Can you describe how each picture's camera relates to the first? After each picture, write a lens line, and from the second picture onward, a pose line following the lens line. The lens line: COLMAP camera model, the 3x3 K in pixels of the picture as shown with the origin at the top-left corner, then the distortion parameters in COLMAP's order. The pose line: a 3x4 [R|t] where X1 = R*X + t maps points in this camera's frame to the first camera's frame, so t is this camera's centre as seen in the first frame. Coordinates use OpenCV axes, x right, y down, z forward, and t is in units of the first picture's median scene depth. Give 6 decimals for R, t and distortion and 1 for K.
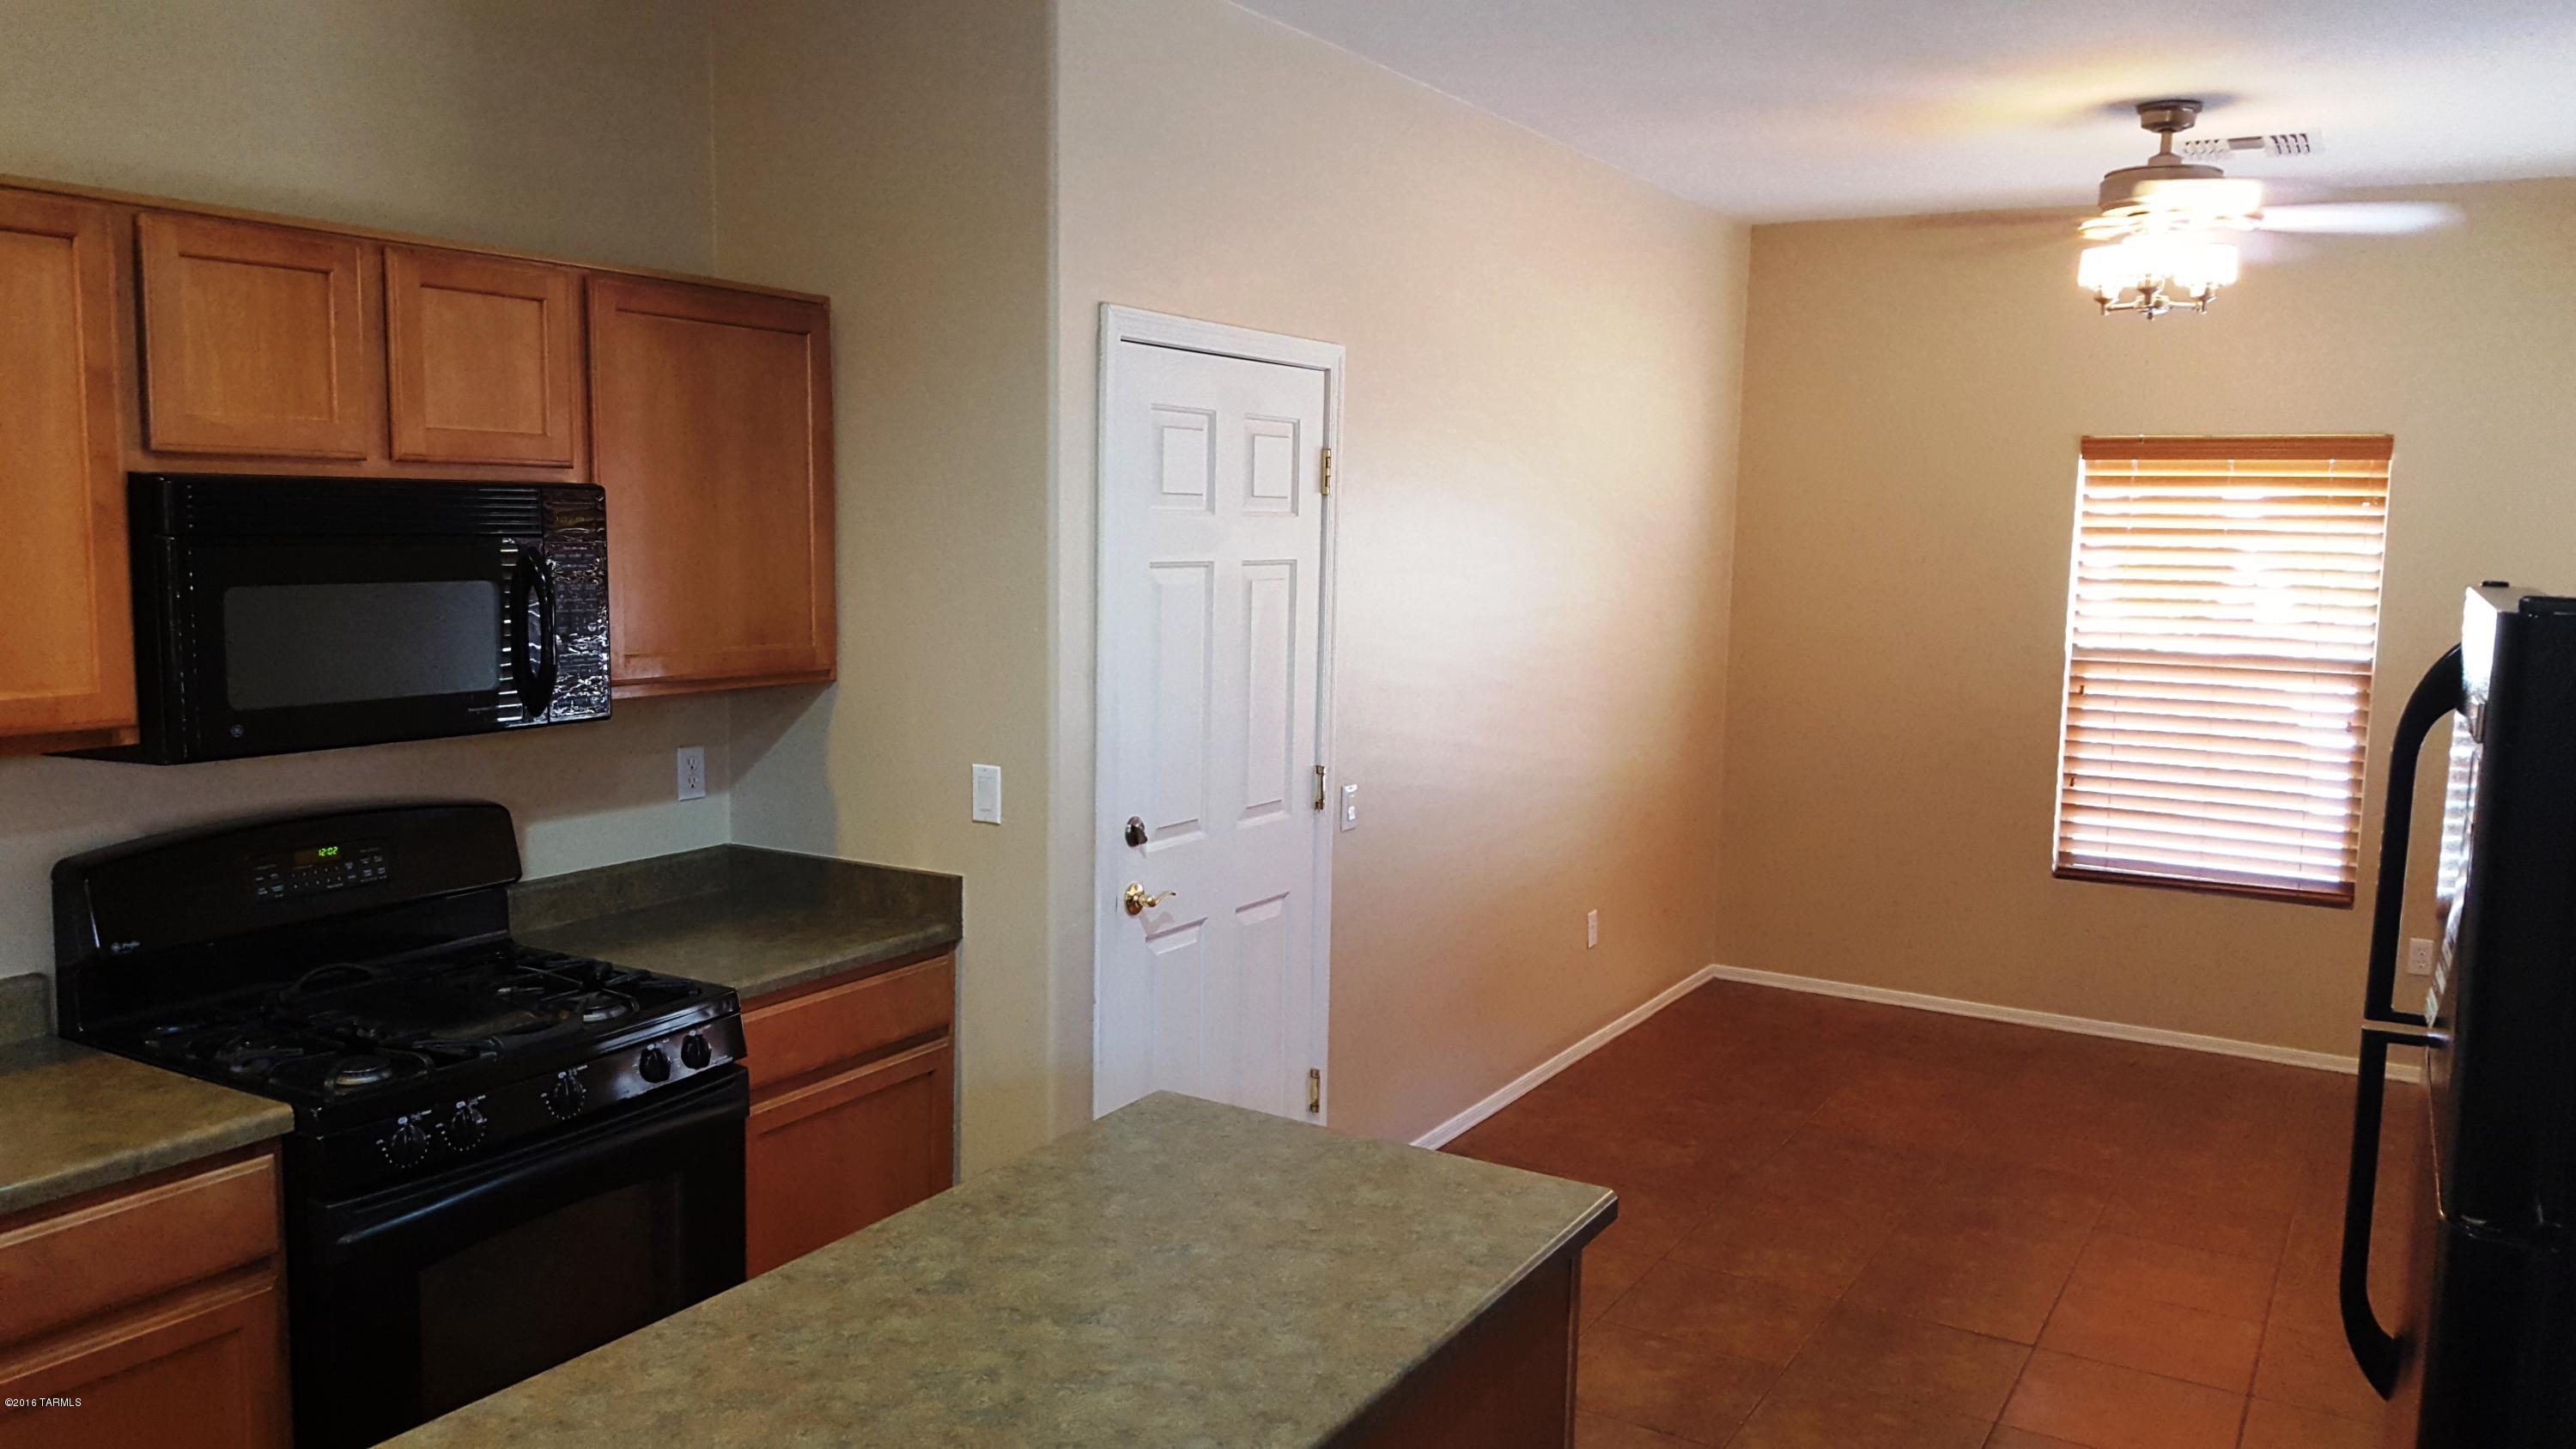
lens RADIAL K [[1889.8, 0, 1288.0], [0, 1889.8, 724.5], [0, 0, 1]] dist [0.186457, -0.328047]
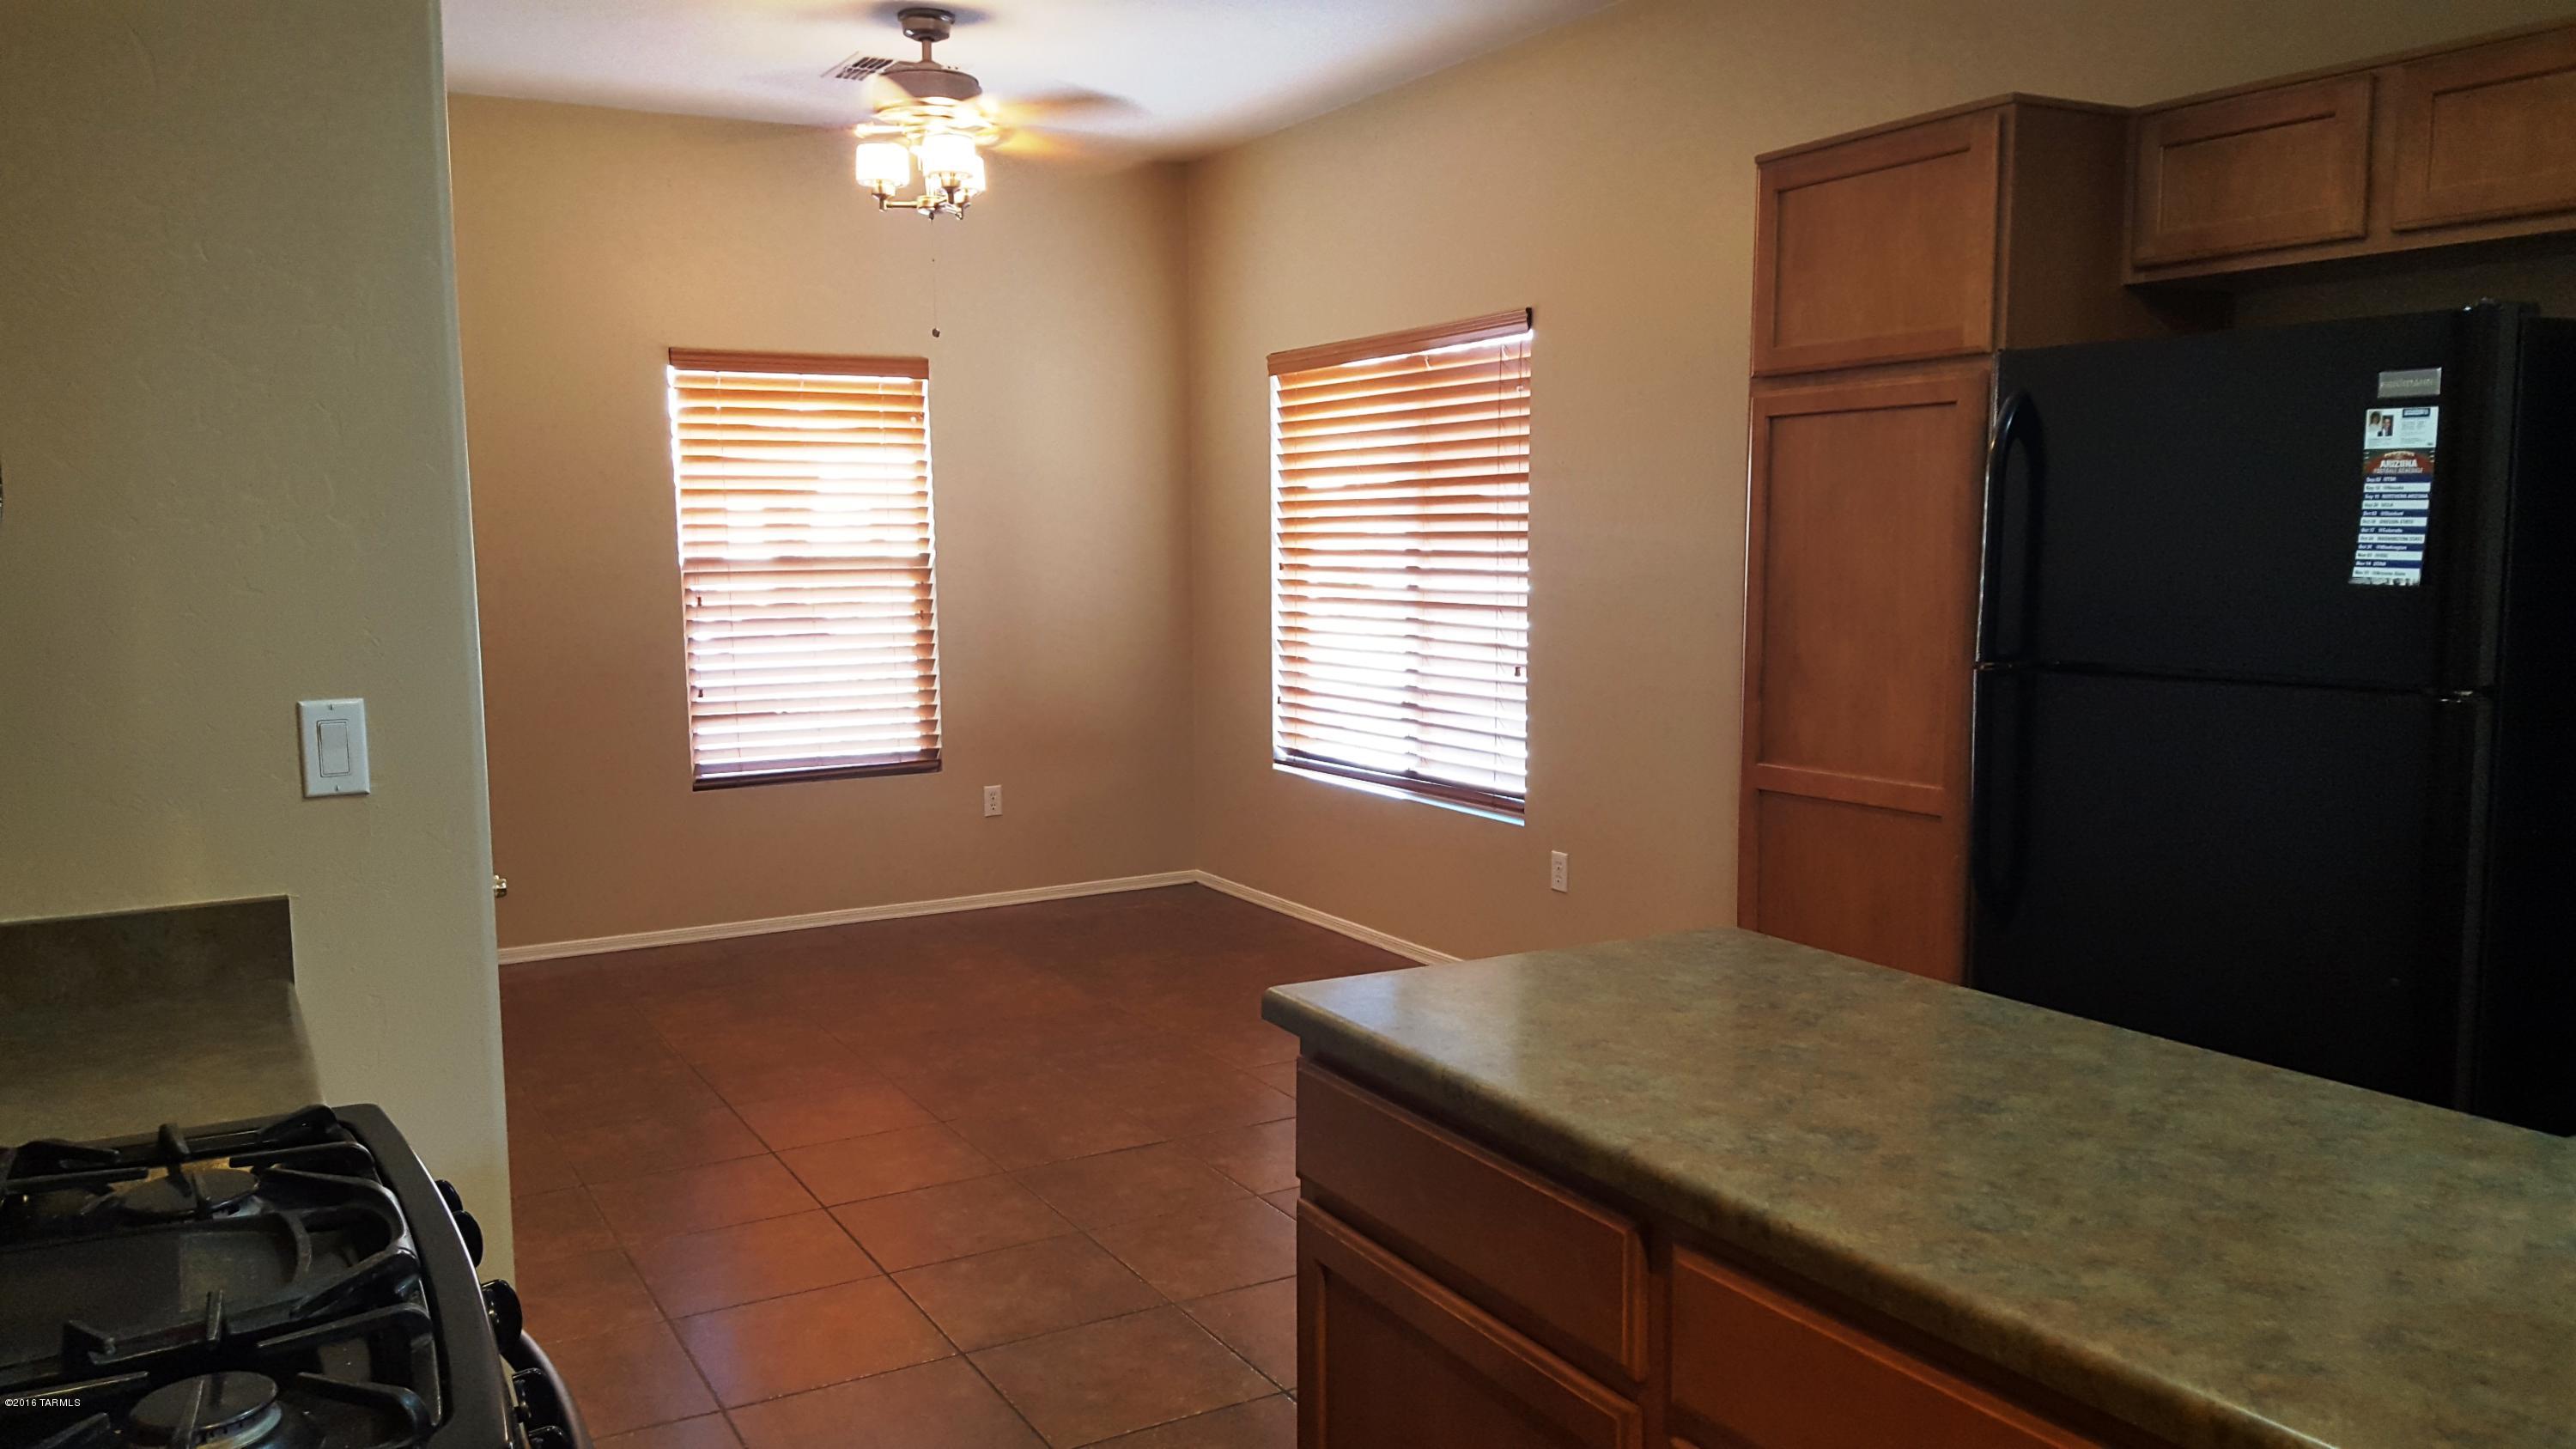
lens RADIAL K [[1873.7, 0, 1236.7], [0, 1873.7, 726.1], [0, 0, 1]] dist [0.177007, -0.296158]
pose [[0.497608, -0.118683, 0.859244, -0.413700], [0.119442, 0.990534, 0.067646, 0.017669], [-0.859139, 0.068968, 0.507073, 0.348222]]
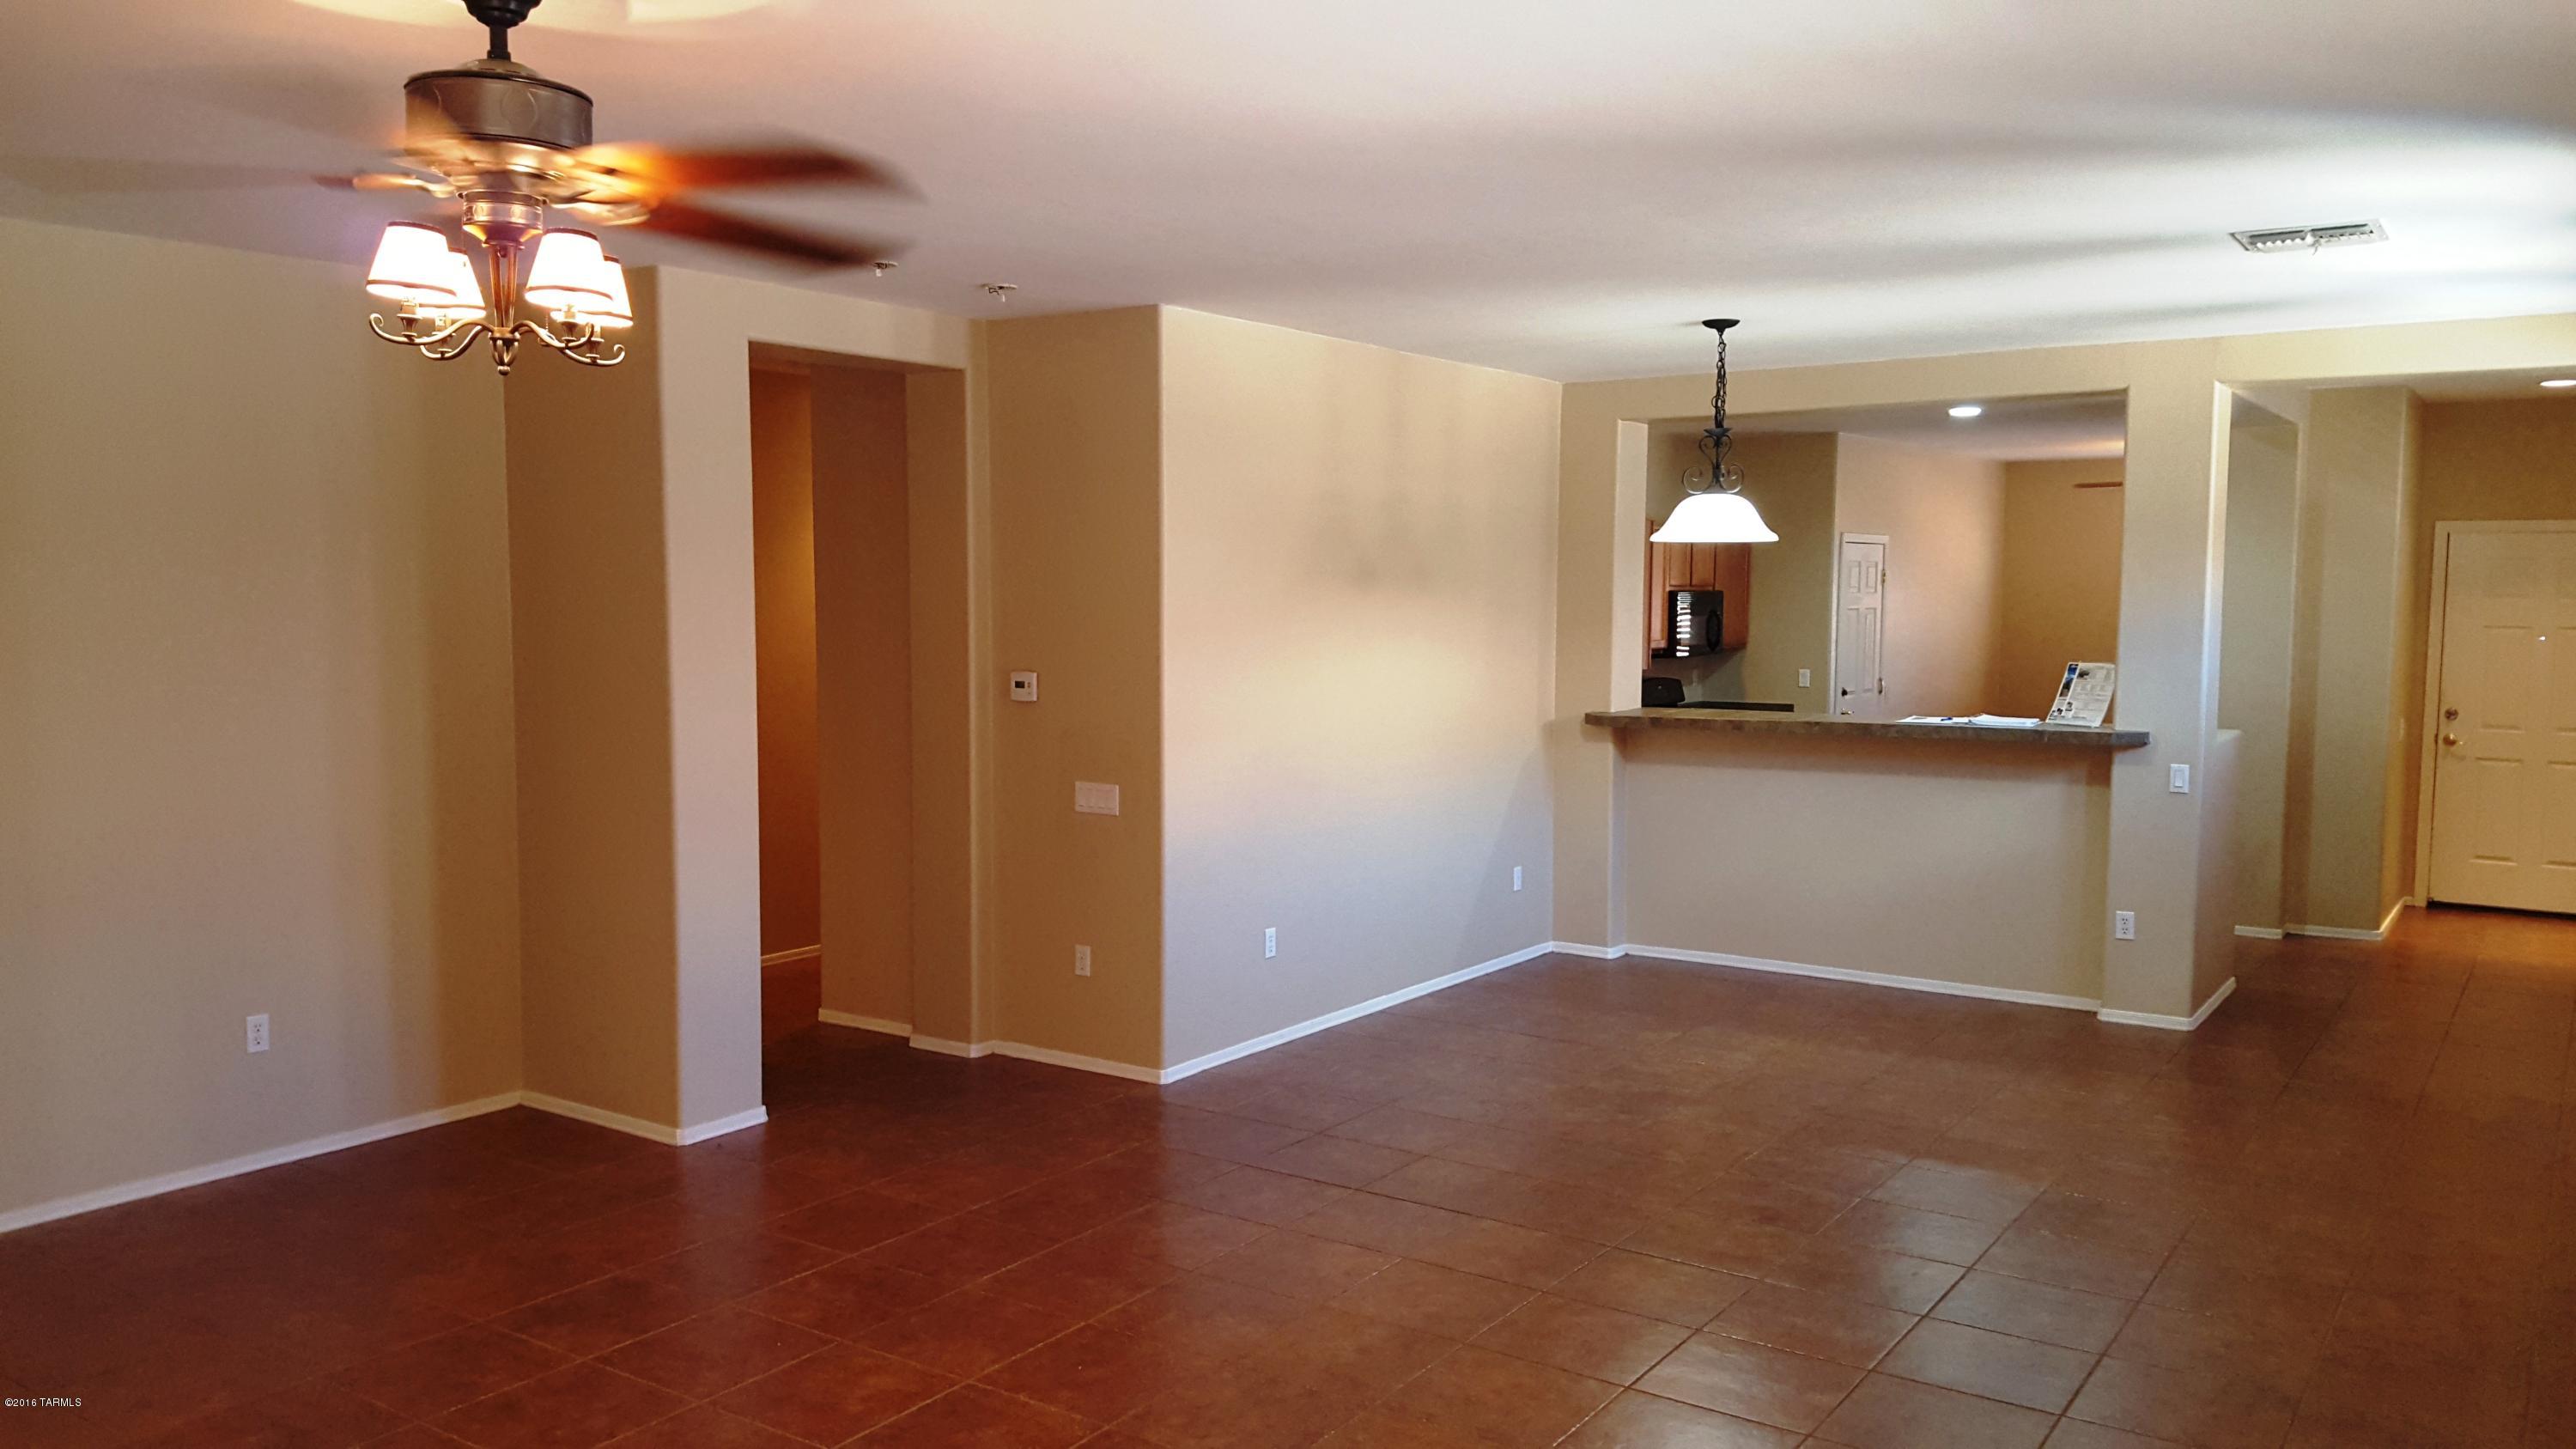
lens RADIAL K [[1920.4, 0, 1239.2], [0, 1920.4, 758.6], [0, 0, 1]] dist [0.157906, -0.283471]
pose [[0.996236, -0.014462, -0.085468, -0.666458], [0.012482, 0.999642, -0.023657, 0.191002], [0.085779, 0.022501, 0.996060, -1.934874]]
